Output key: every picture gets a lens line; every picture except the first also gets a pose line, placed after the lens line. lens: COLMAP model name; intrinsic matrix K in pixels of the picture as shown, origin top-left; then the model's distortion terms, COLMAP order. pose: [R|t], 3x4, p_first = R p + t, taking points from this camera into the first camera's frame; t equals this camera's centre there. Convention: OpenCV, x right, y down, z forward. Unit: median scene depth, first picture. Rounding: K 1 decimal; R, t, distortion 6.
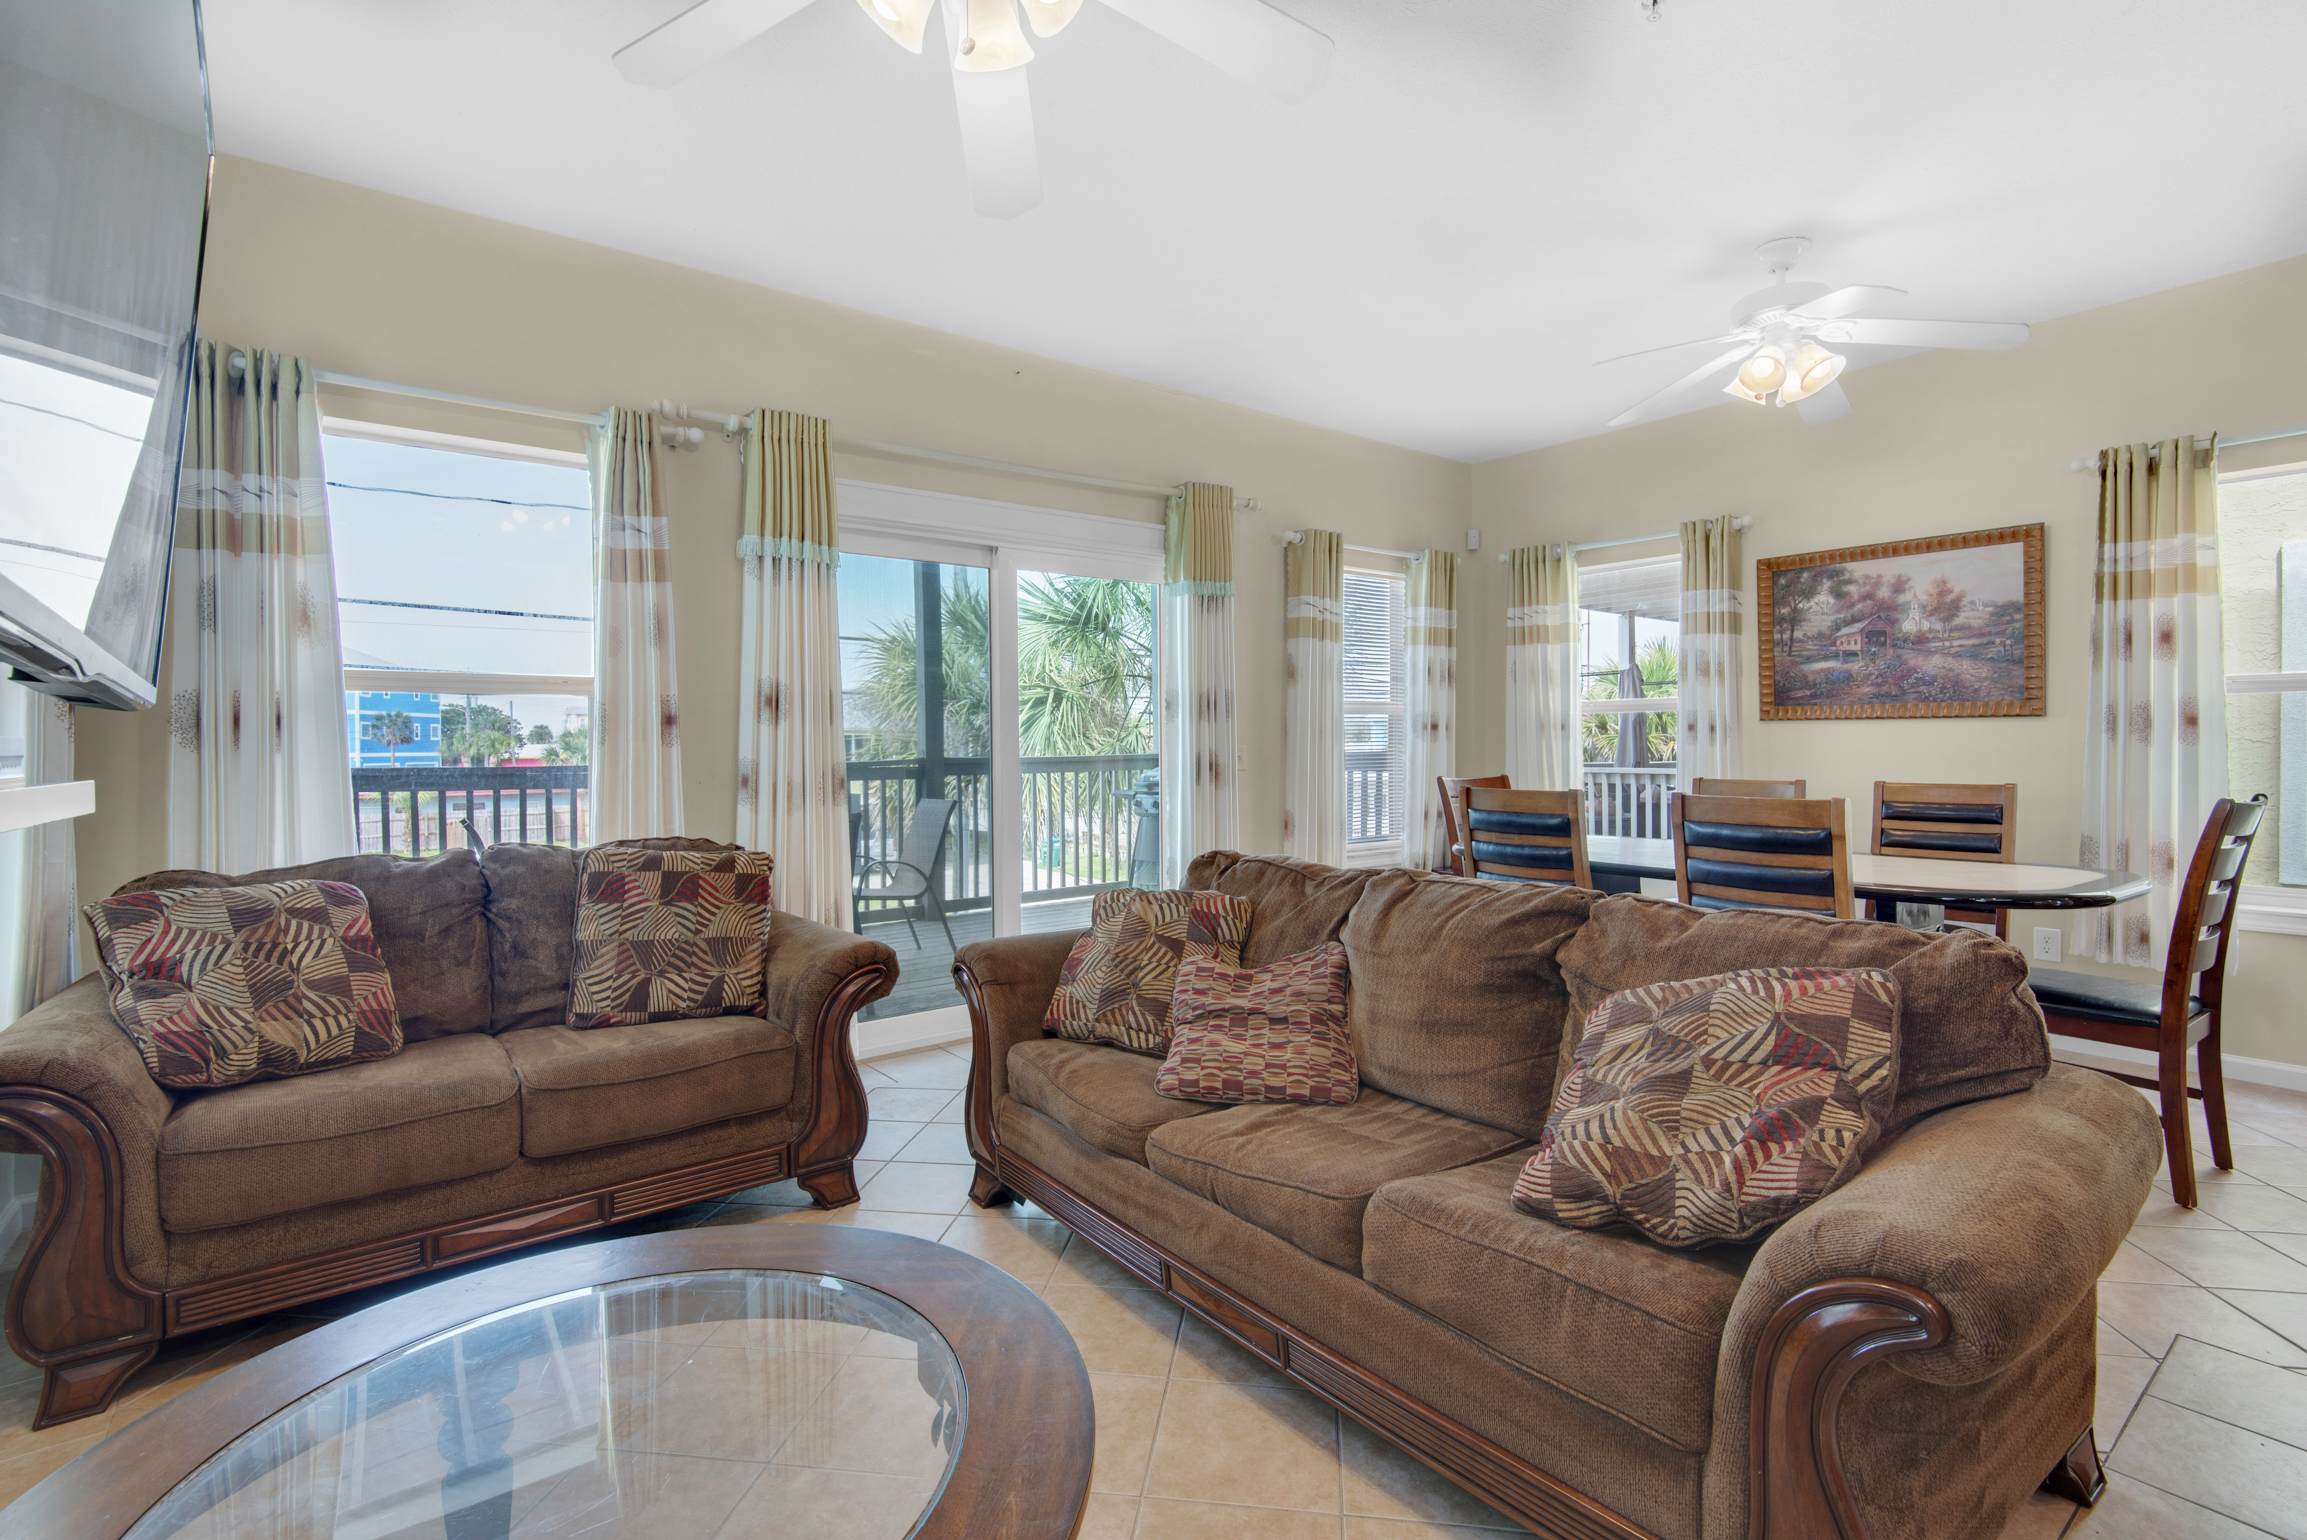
lens RADIAL K [[1059.9, 0, 1162.2], [0, 1059.9, 757.3], [0, 0, 1]] dist [0.015913, -0.005083]
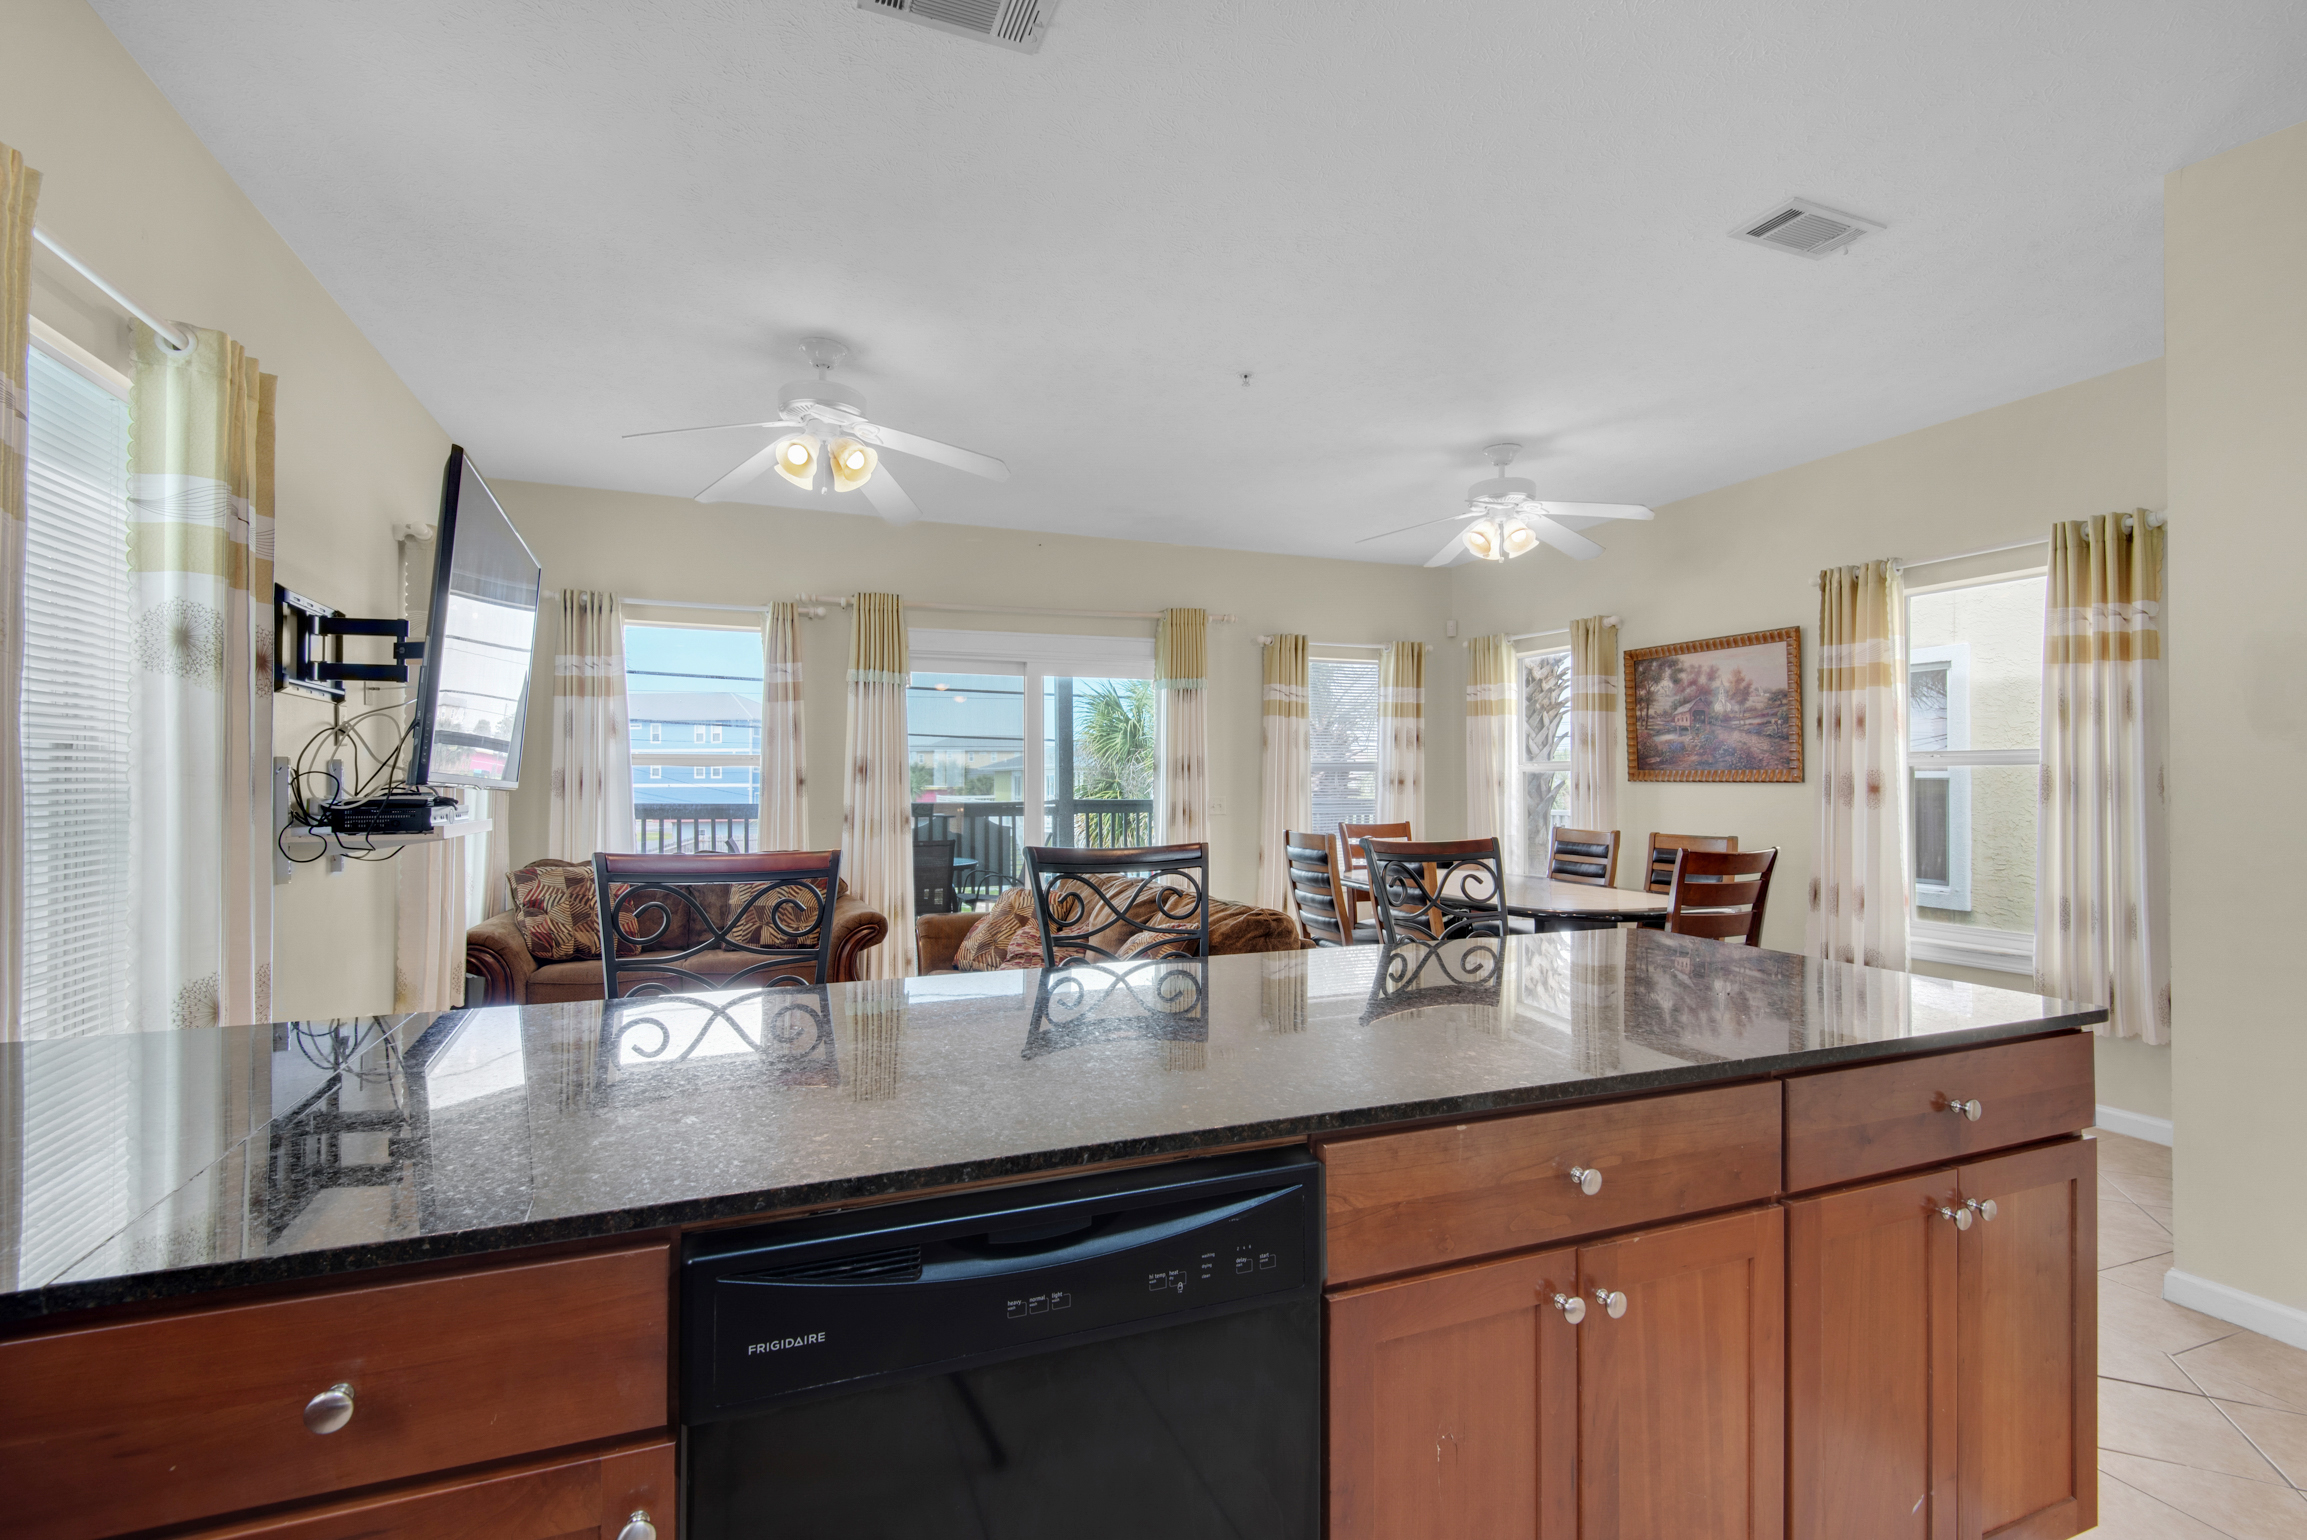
lens RADIAL K [[1059.9, 0, 1191.2], [0, 1059.9, 781.5], [0, 0, 1]] dist [0.015913, -0.005083]
pose [[0.963491, 0.007687, -0.267631, 0.480966], [-0.010209, 0.999916, -0.008032, -0.022649], [0.267547, 0.010471, 0.963488, -0.378263]]
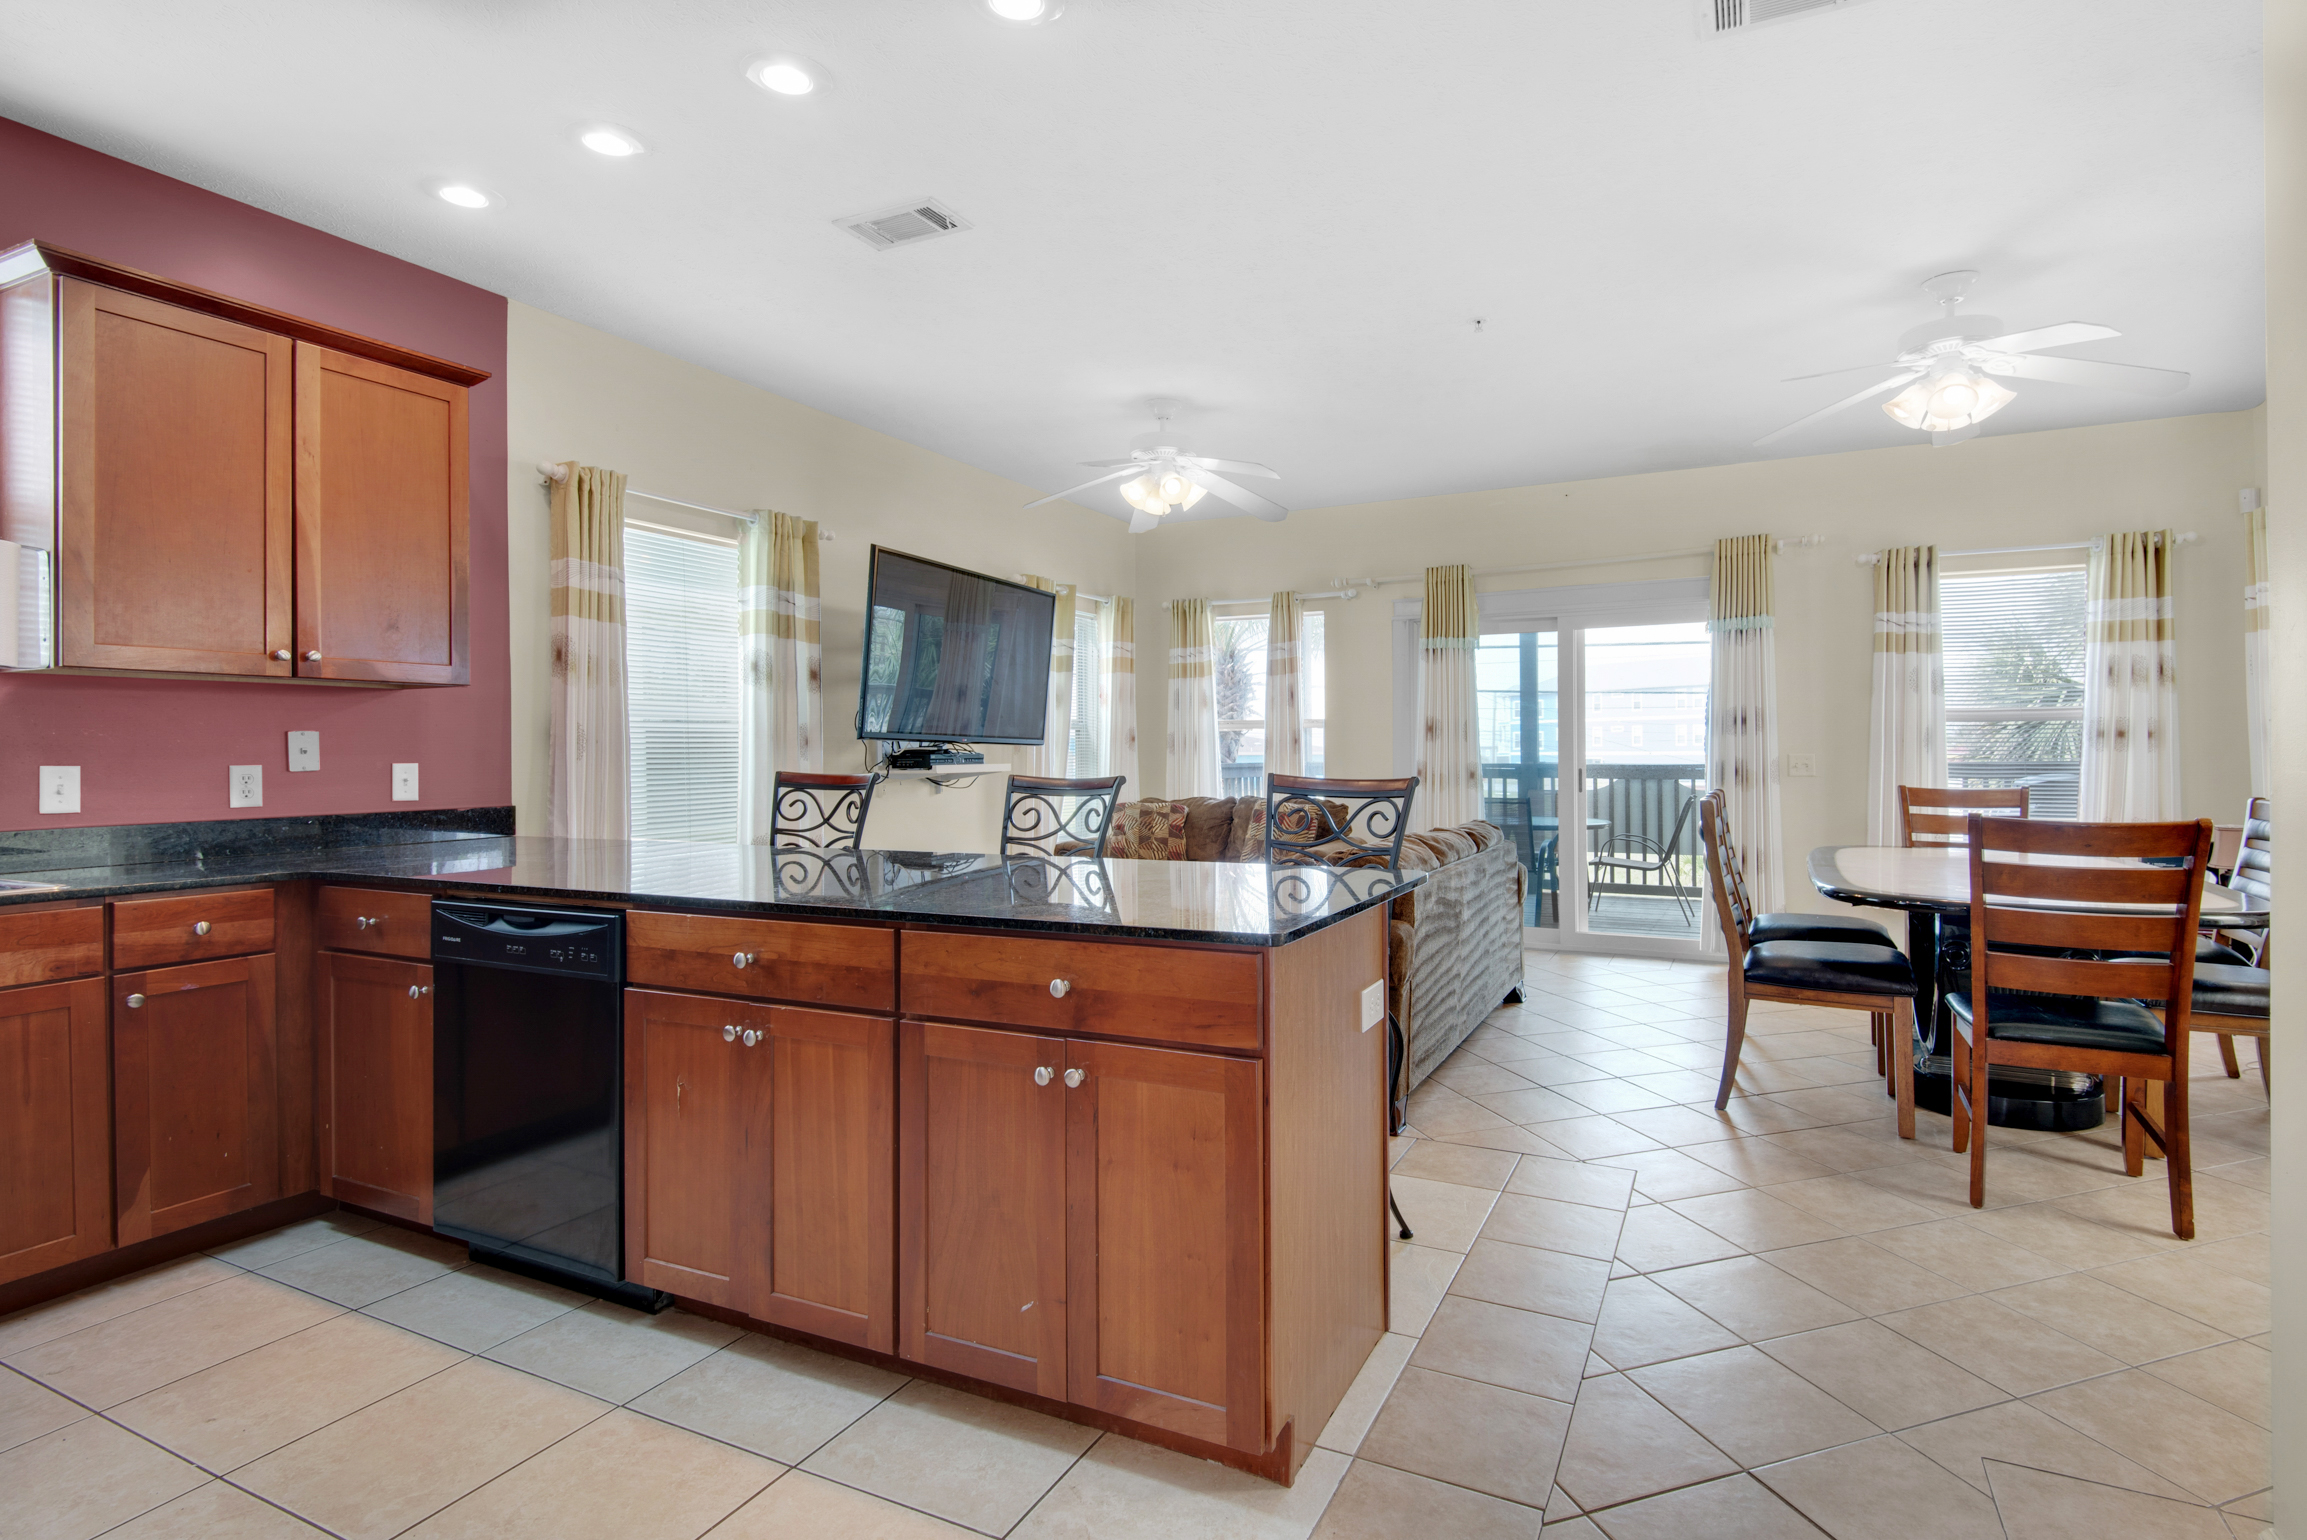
lens RADIAL K [[1059.9, 0, 1150.9], [0, 1059.9, 759.8], [0, 0, 1]] dist [0.015913, -0.005083]
pose [[0.464260, 0.012122, -0.885616, 0.912892], [-0.006533, 0.999926, 0.010262, -0.014559], [0.885675, 0.001021, 0.464305, -0.174127]]
